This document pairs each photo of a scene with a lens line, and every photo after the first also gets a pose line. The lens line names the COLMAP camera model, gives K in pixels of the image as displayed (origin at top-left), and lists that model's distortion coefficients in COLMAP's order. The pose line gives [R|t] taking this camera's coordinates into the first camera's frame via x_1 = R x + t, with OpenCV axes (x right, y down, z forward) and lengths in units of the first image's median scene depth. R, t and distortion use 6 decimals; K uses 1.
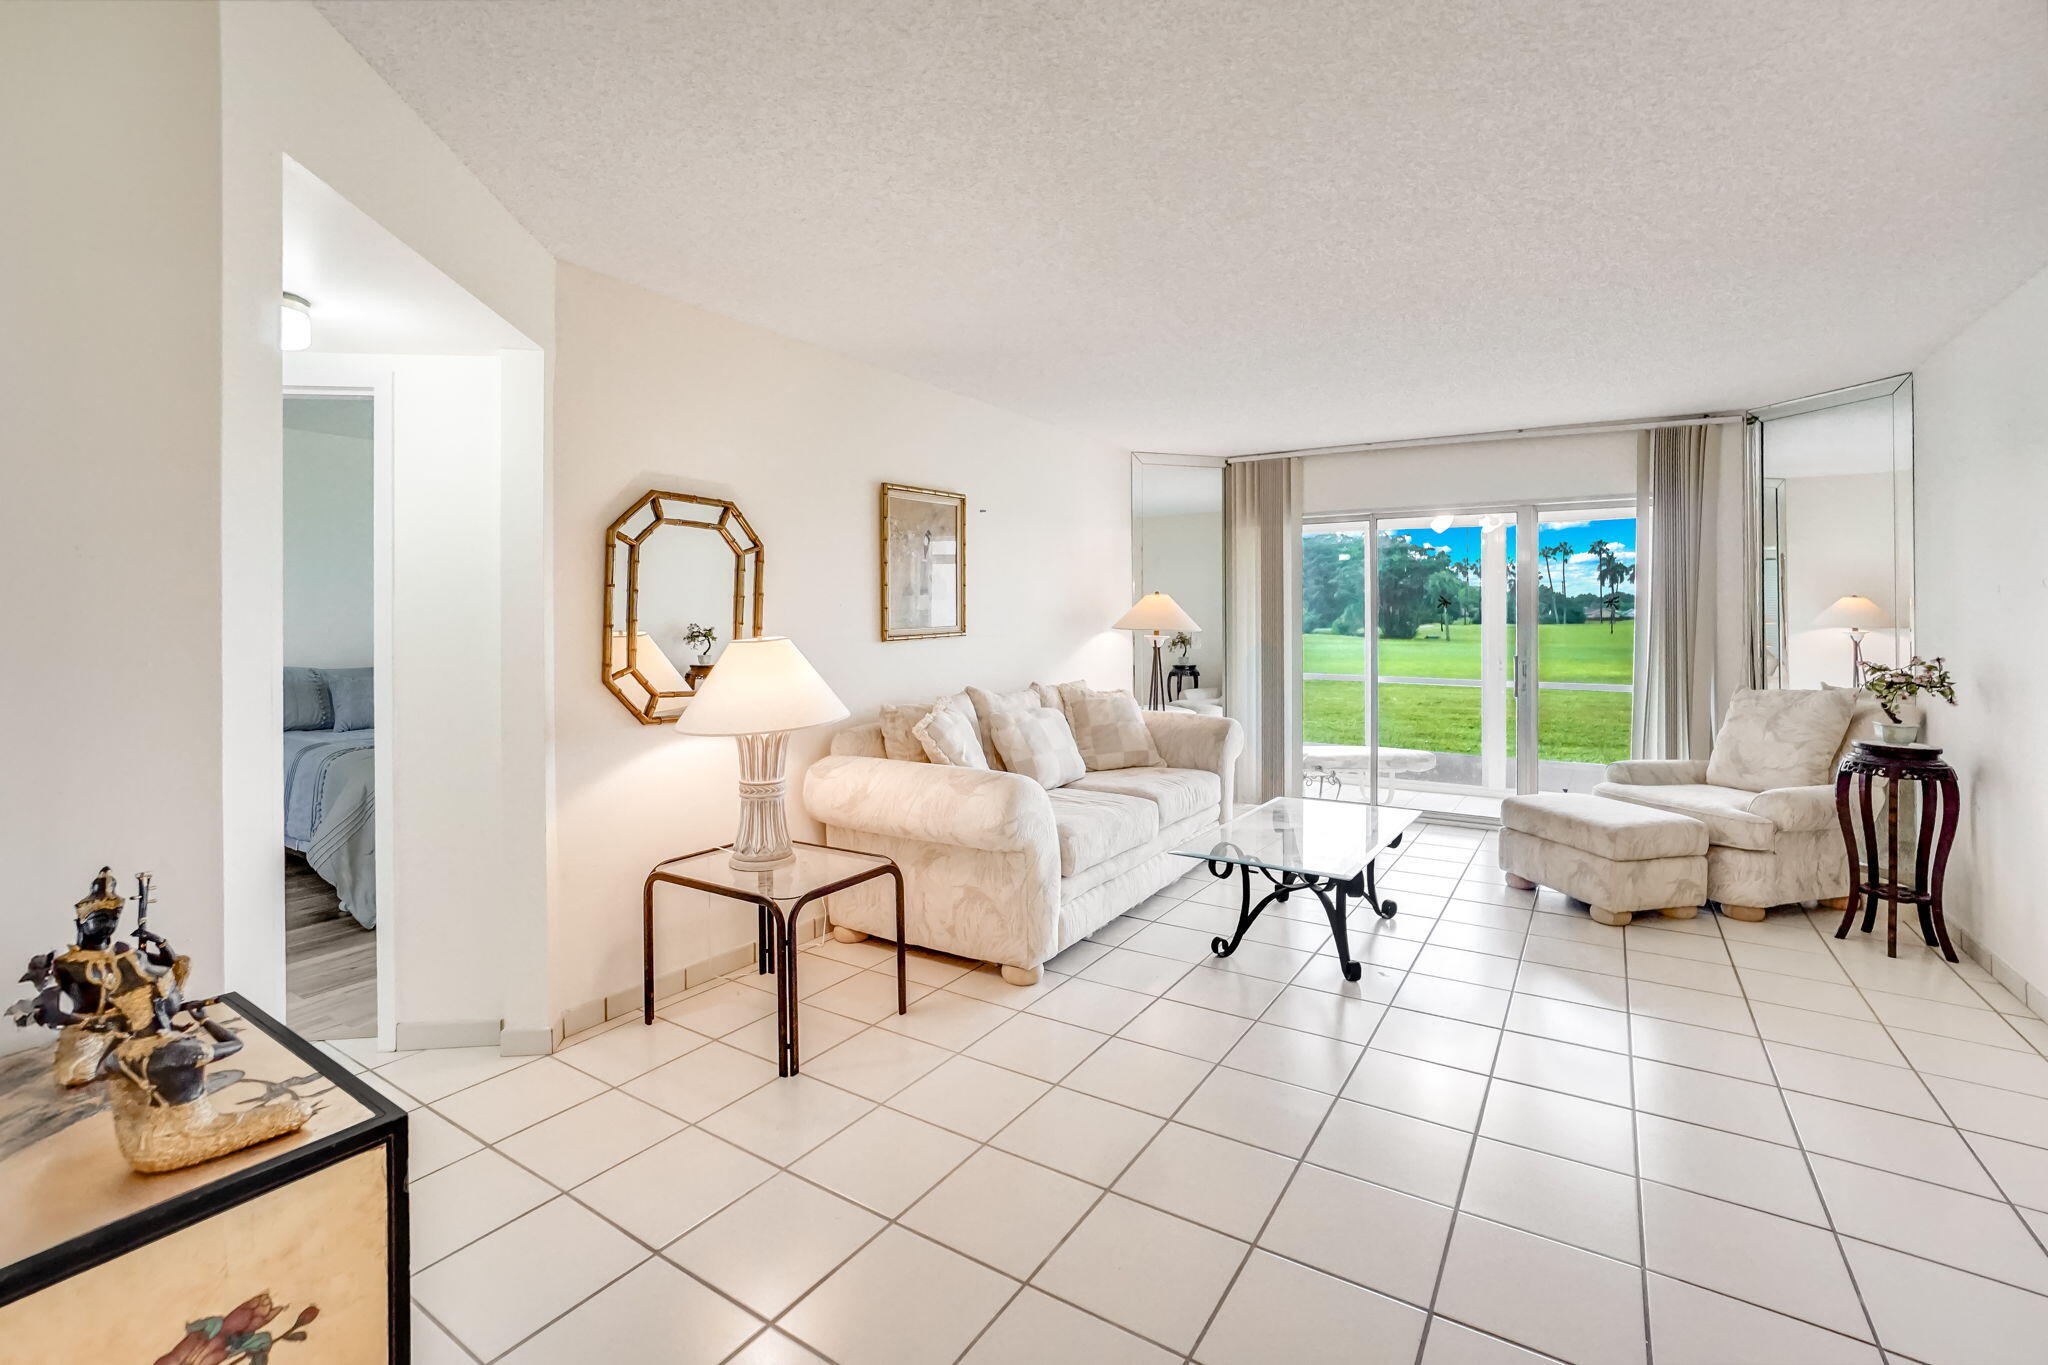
lens RADIAL K [[908.1, 0, 1029.4], [0, 908.1, 616.6], [0, 0, 1]] dist [-0.028304, 0.000349]
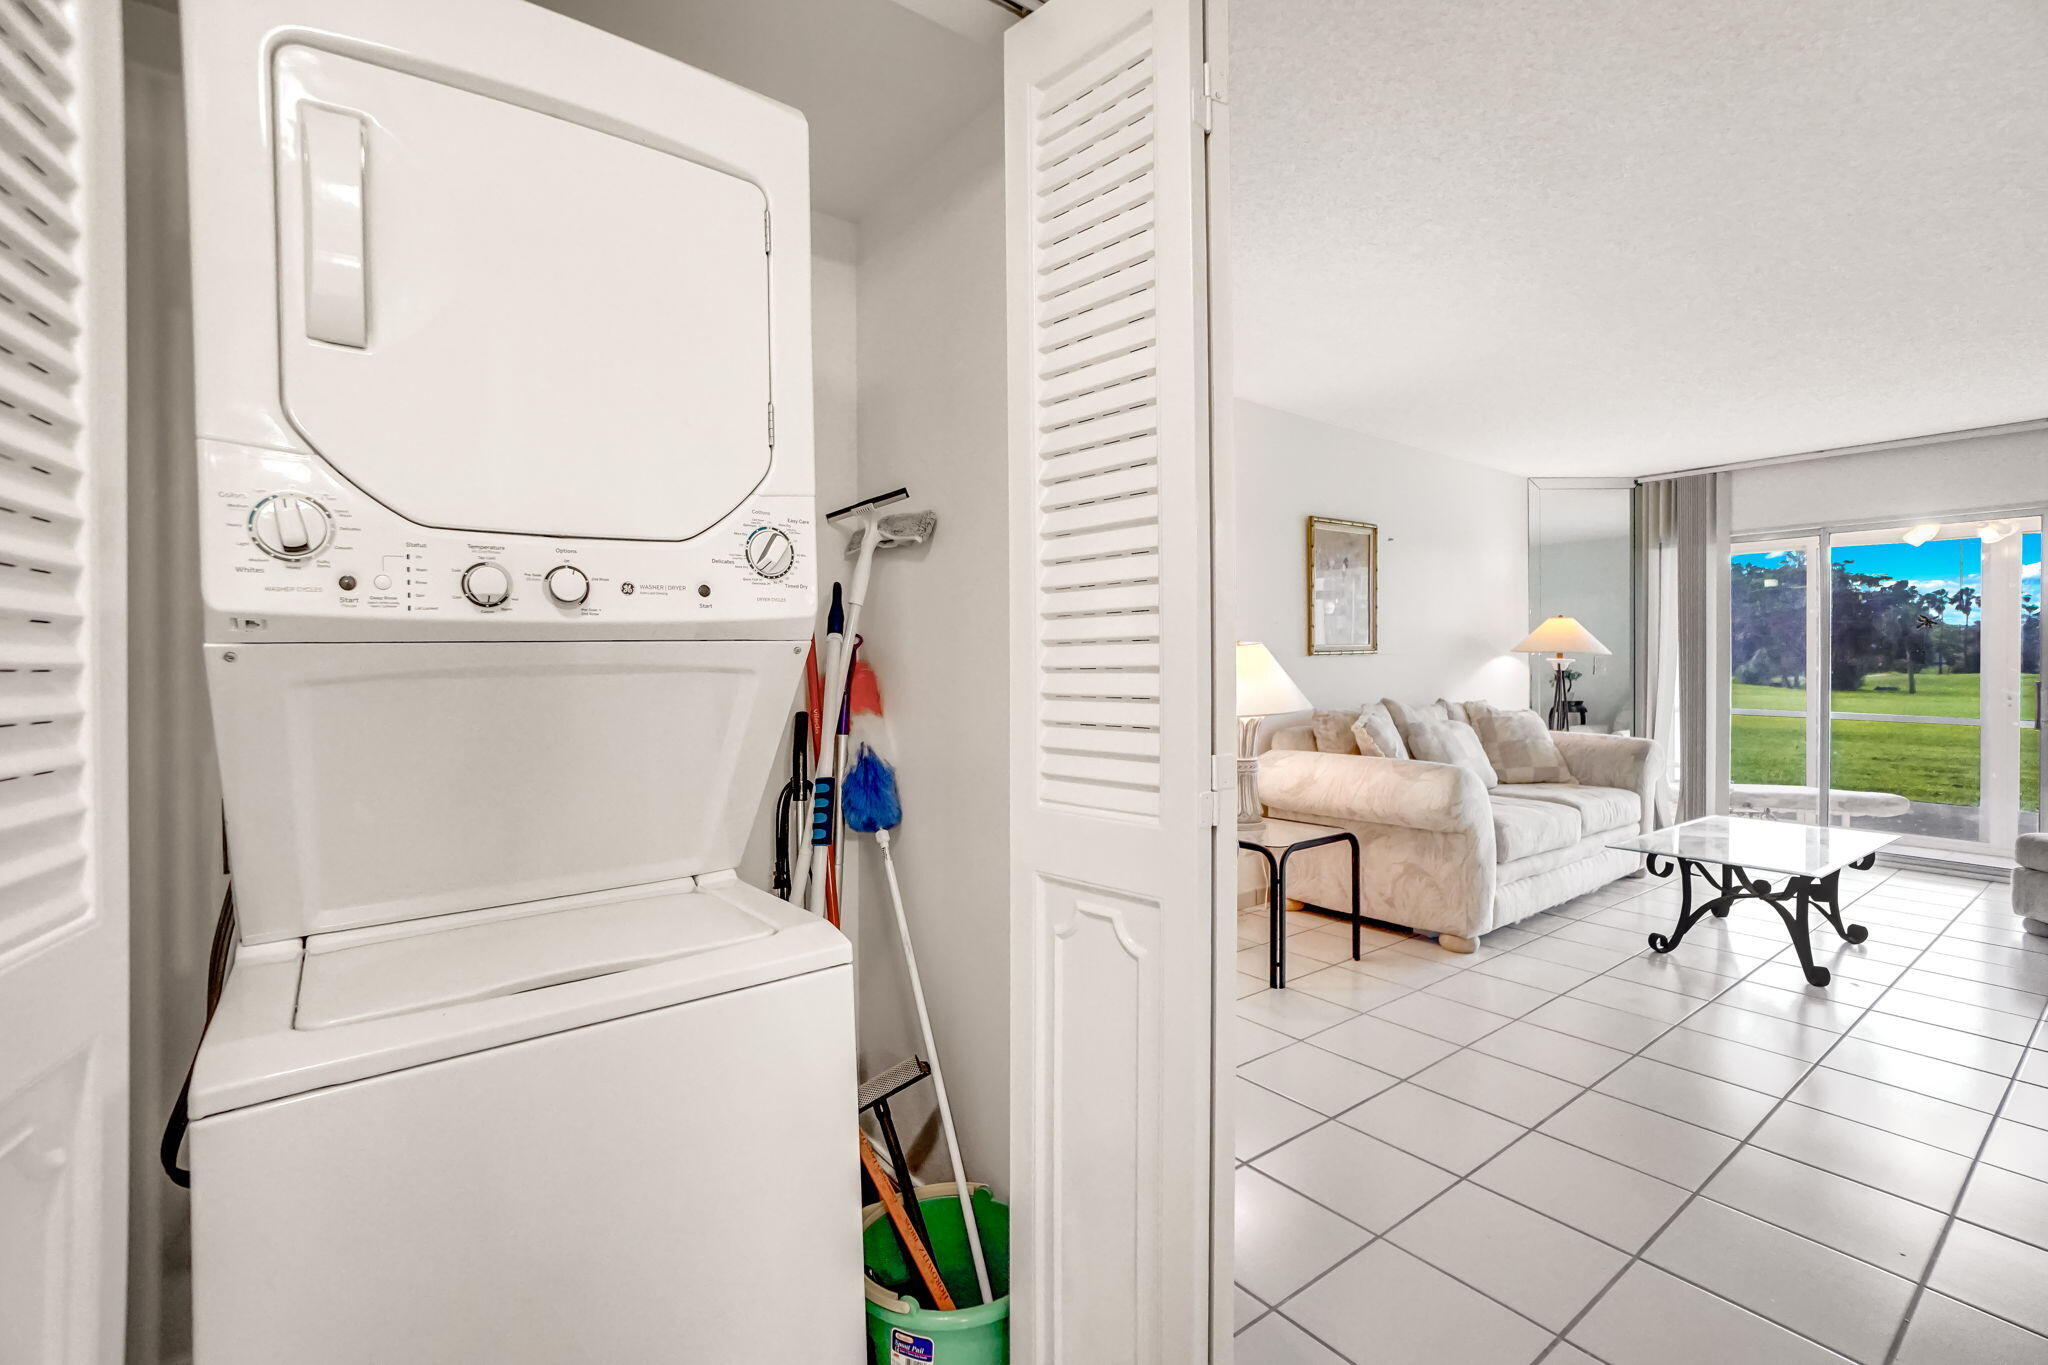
lens RADIAL K [[909.0, 0, 1019.0], [0, 909.0, 663.1], [0, 0, 1]] dist [-0.053848, 0.028266]
pose [[0.937592, 0.002097, -0.347730, -0.116180], [-0.002009, 0.999998, 0.000612, 0.039488], [0.347731, 0.000125, 0.937595, -0.204671]]
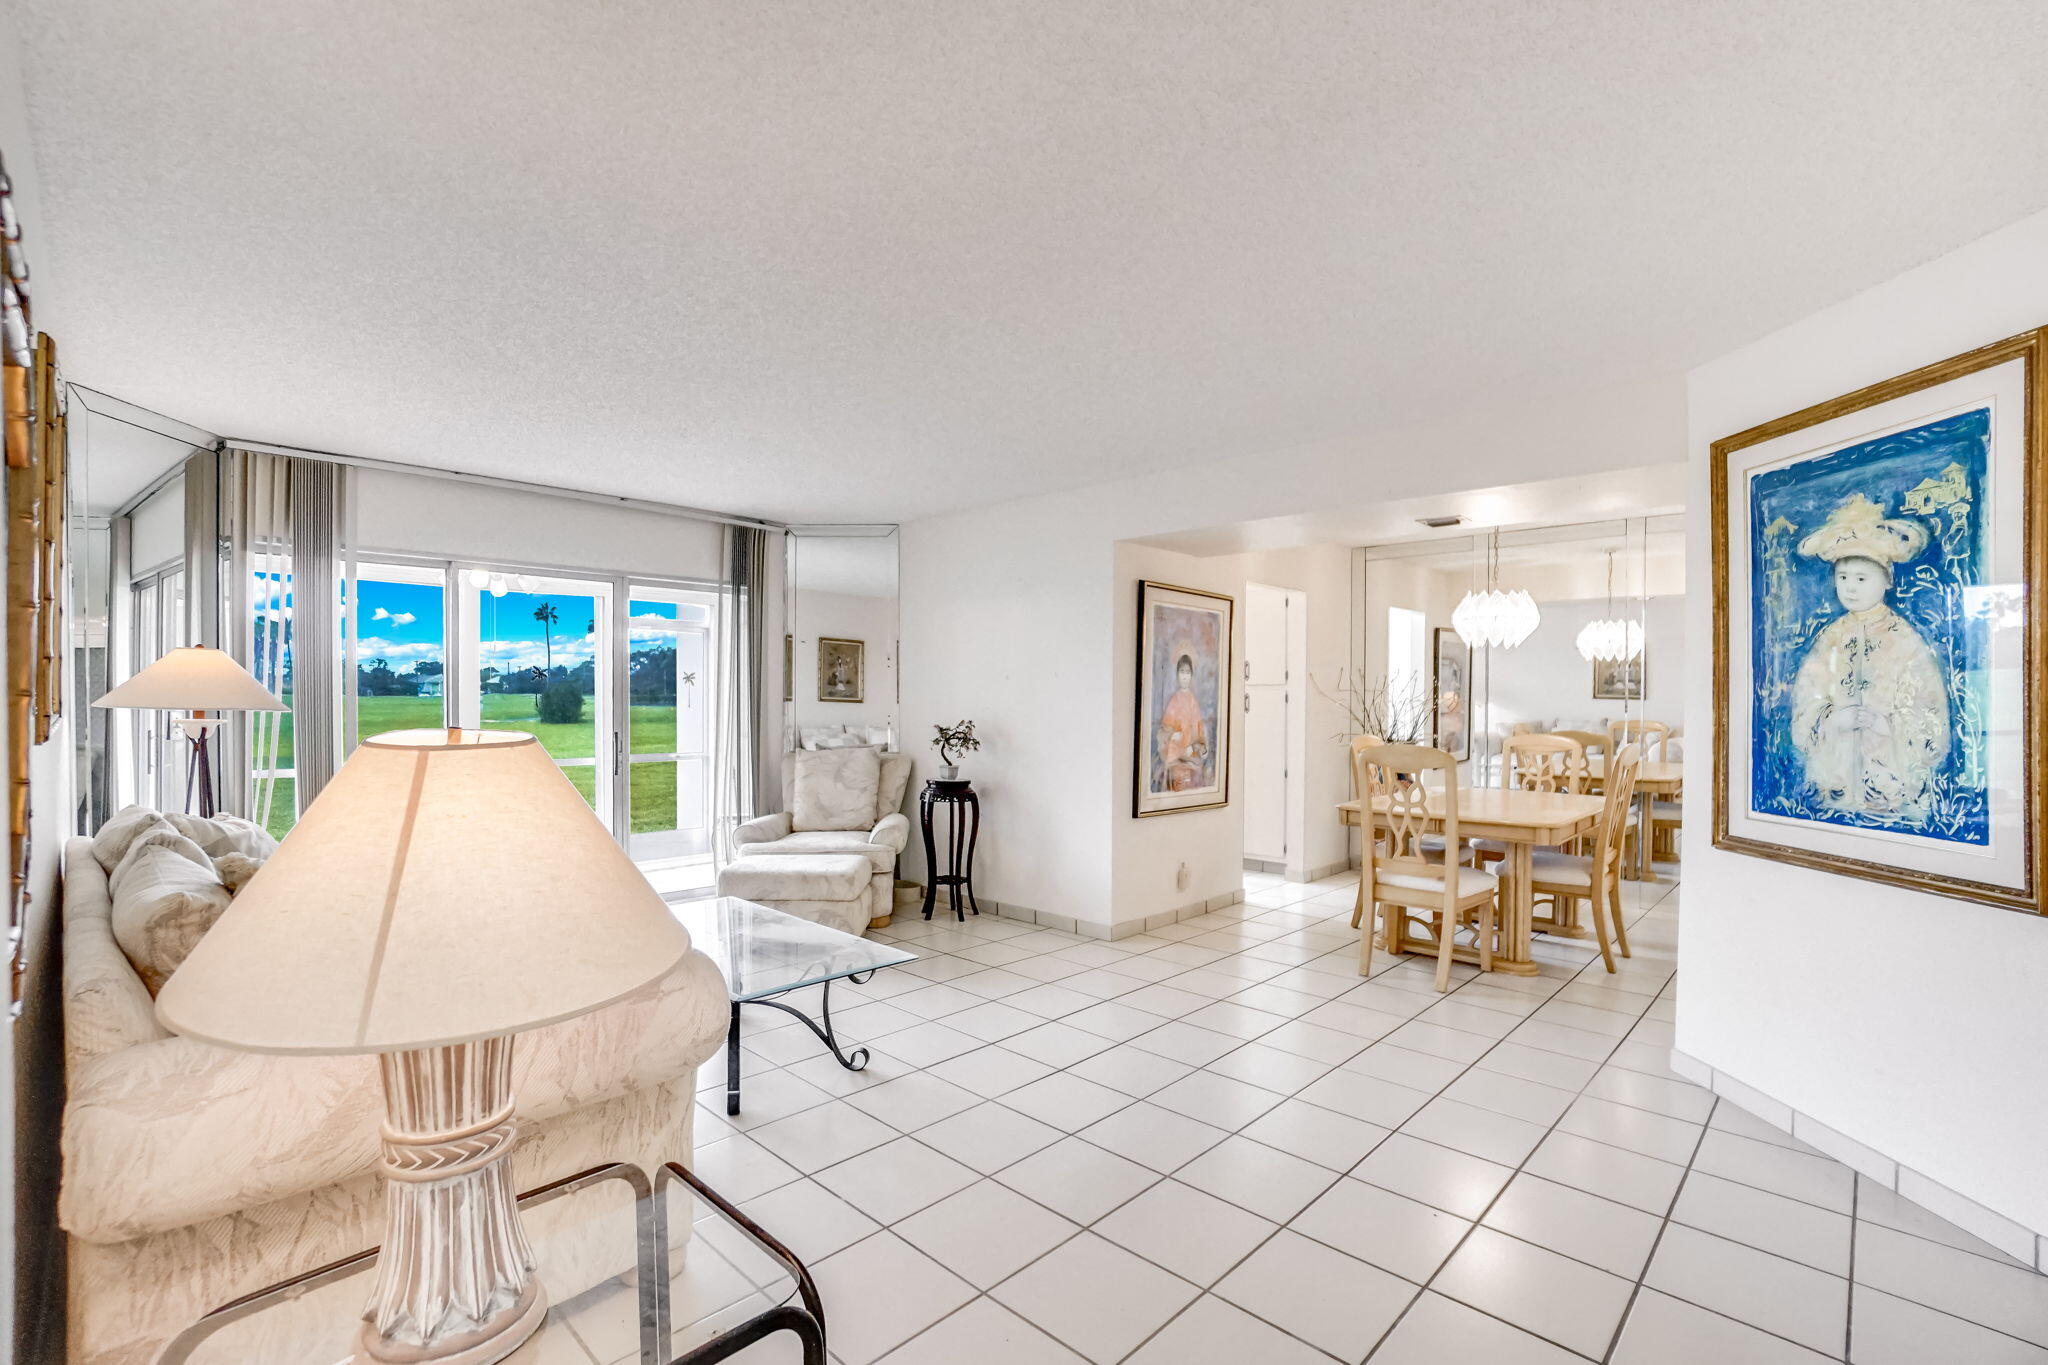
lens RADIAL K [[934.6, 0, 1028.1], [0, 934.6, 708.5], [0, 0, 1]] dist [-0.064436, -0.000086]
pose [[0.204965, -0.013726, 0.978673, -0.491116], [-0.003113, 0.999887, 0.014676, 0.002495], [-0.978764, -0.006055, 0.204899, 0.534668]]
